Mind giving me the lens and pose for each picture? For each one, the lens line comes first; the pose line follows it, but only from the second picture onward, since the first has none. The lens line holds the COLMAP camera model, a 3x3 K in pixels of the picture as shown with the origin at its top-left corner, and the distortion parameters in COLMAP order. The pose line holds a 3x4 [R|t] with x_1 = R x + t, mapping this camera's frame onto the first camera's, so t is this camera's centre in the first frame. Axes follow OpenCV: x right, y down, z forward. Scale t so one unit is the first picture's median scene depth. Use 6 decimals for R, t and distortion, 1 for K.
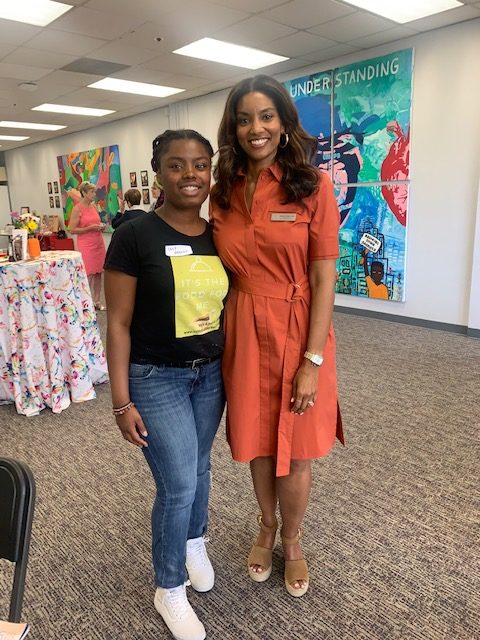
lens RADIAL K [[479.8, 0, 240.0], [0, 479.8, 320.0], [0, 0, 1]] dist [-0.009382, 0.005118]
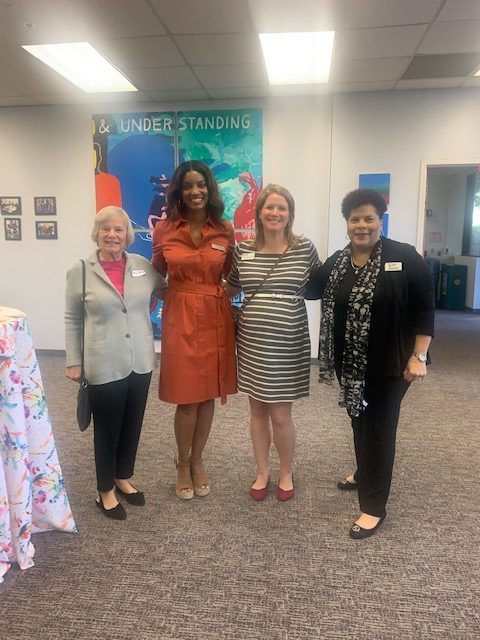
lens RADIAL K [[475.8, 0, 240.0], [0, 475.8, 332.4], [0, 0, 1]] dist [-0.007222, -0.005682]
pose [[0.776871, -0.075958, 0.625062, -0.359414], [0.122594, 0.991947, -0.031826, -0.034735], [-0.617611, 0.101353, 0.779926, 0.225785]]
